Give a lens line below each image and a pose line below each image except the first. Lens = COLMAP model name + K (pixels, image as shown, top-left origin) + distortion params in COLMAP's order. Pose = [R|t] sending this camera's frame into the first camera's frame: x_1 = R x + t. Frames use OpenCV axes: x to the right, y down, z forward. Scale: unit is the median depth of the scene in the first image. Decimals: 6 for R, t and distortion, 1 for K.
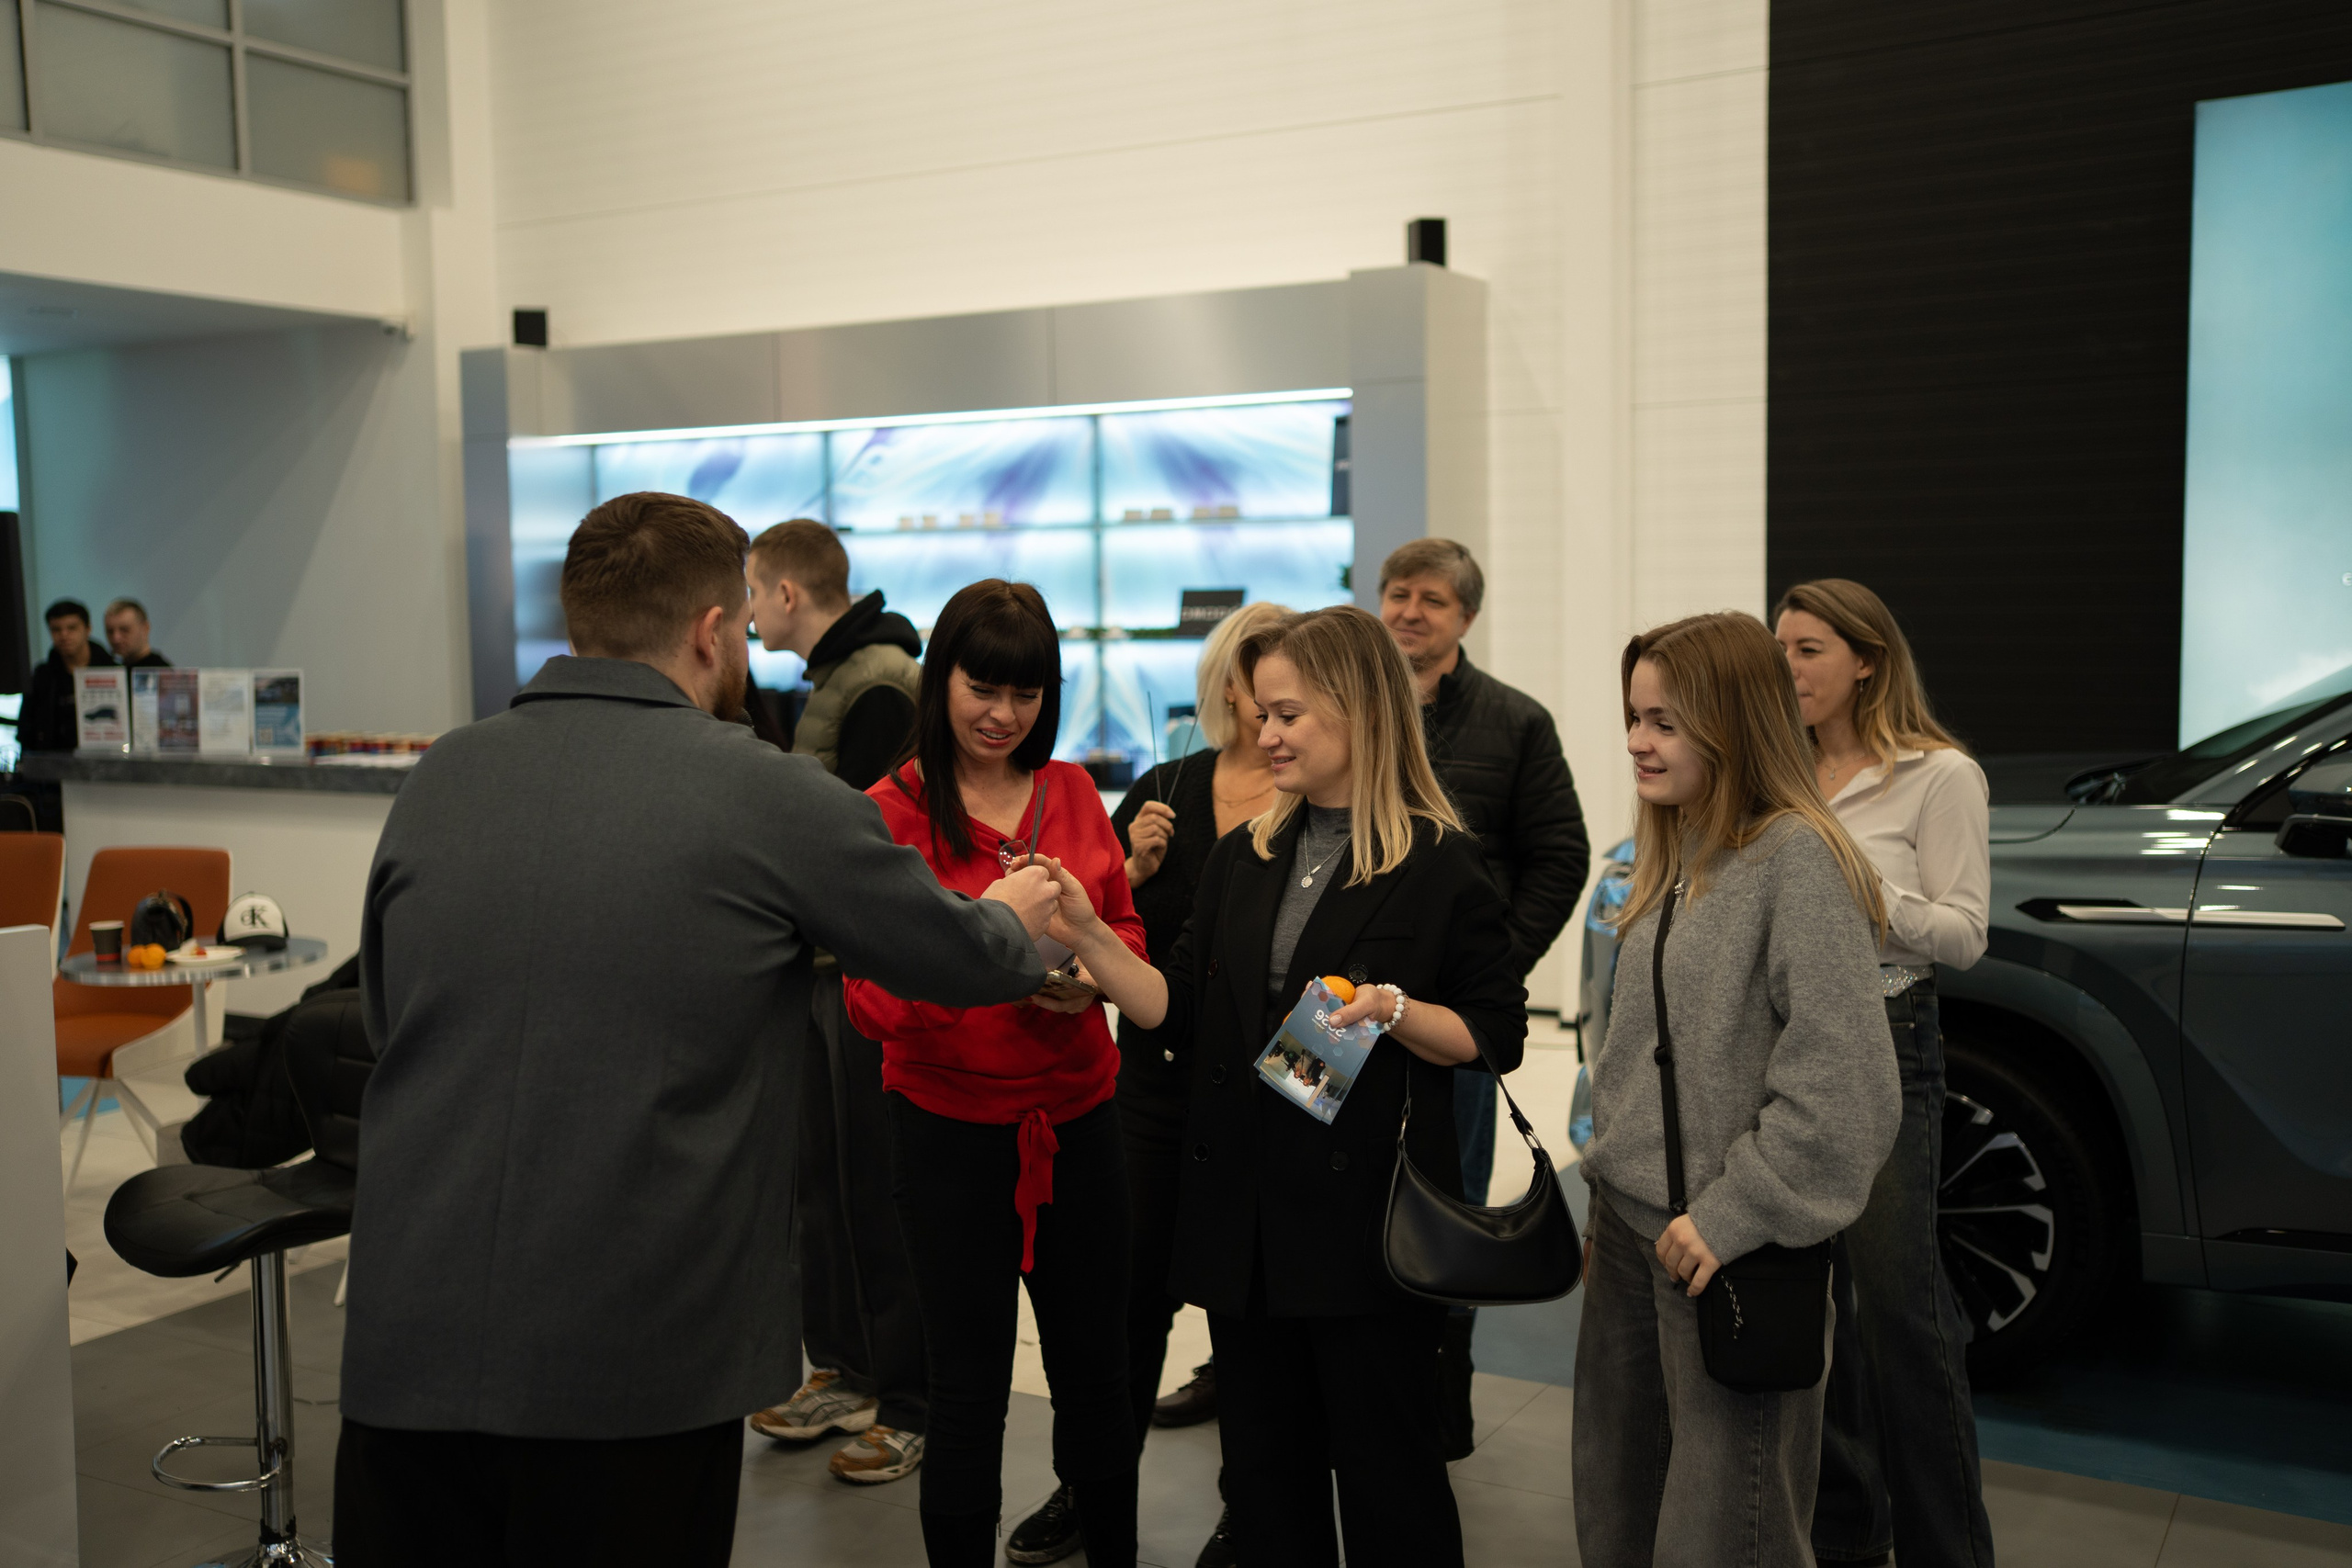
lens RADIAL K [[2267.1, 0, 1130.9], [0, 2267.1, 746.6], [0, 0, 1]] dist [0.007765, 0.000000]
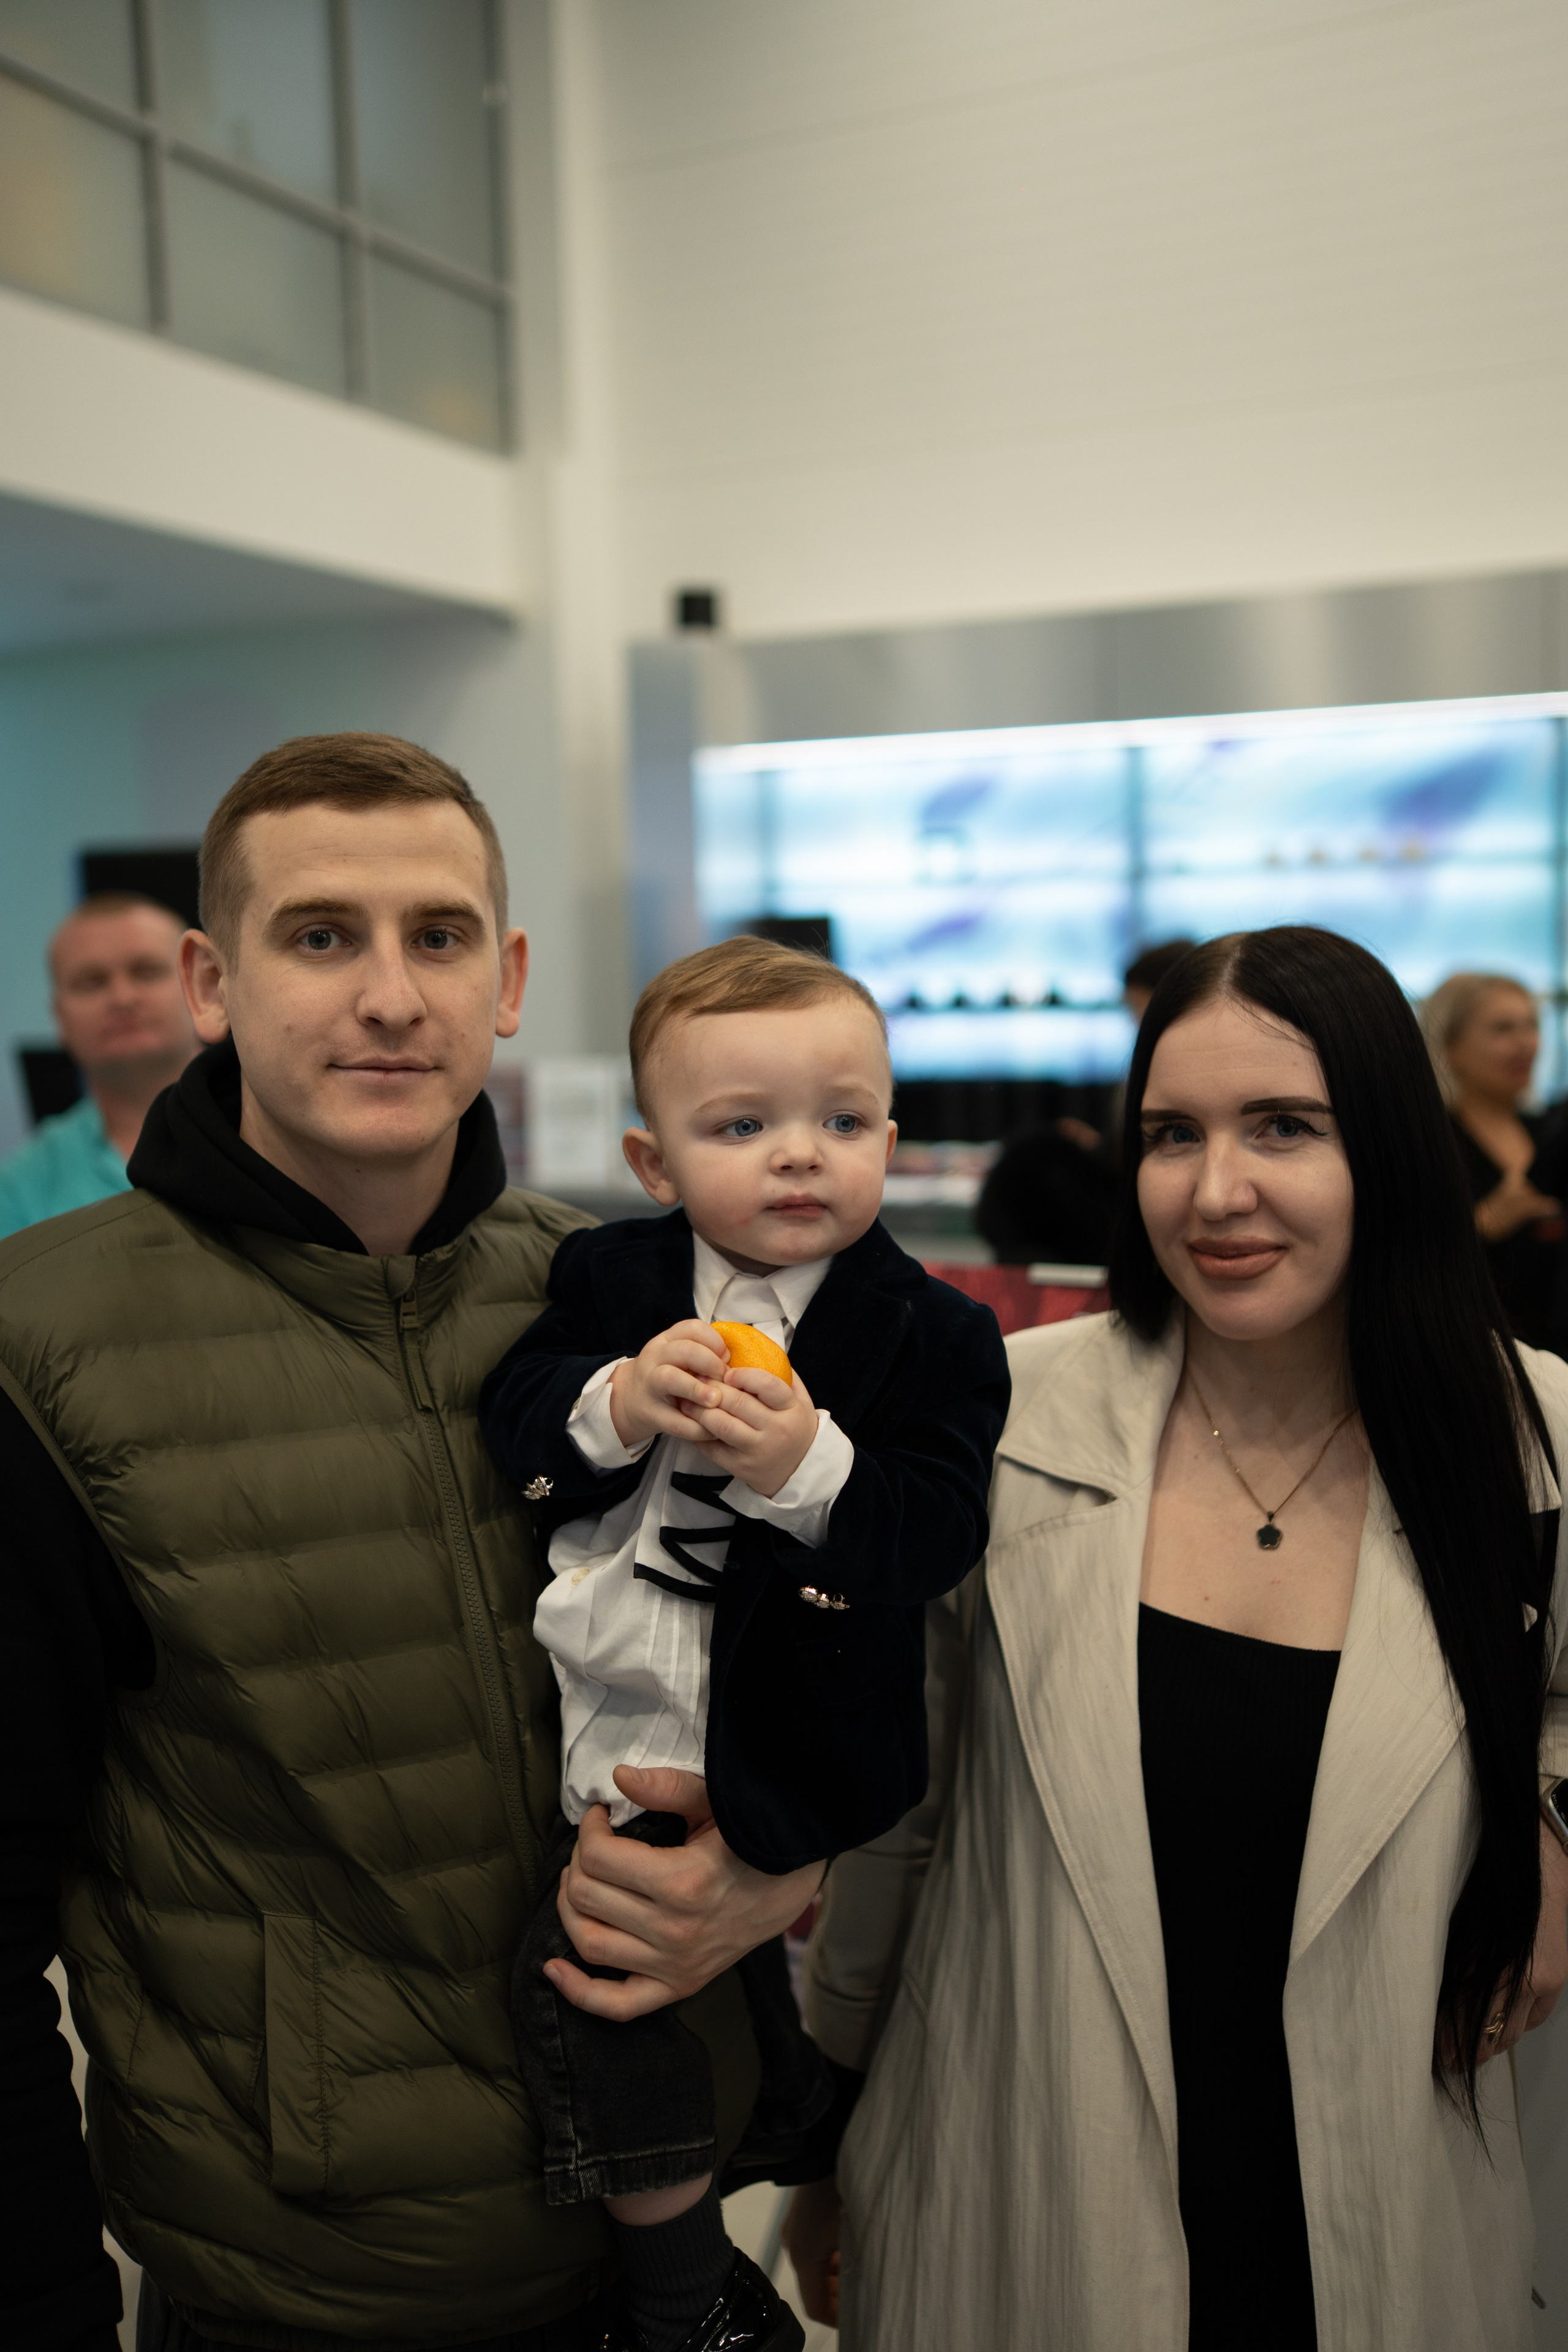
lens RADIAL K [[2267.3, 0, 779.4], [0, 2267.3, 1178.1], [0, 0, 1]] dist [0.007765, 0.000000]
pose [[0.995417, -0.020850, 0.093326, -0.321683], [0.018736, 0.999549, 0.023465, -0.010316], [-0.093773, -0.021609, 0.995359, 0.235273]]
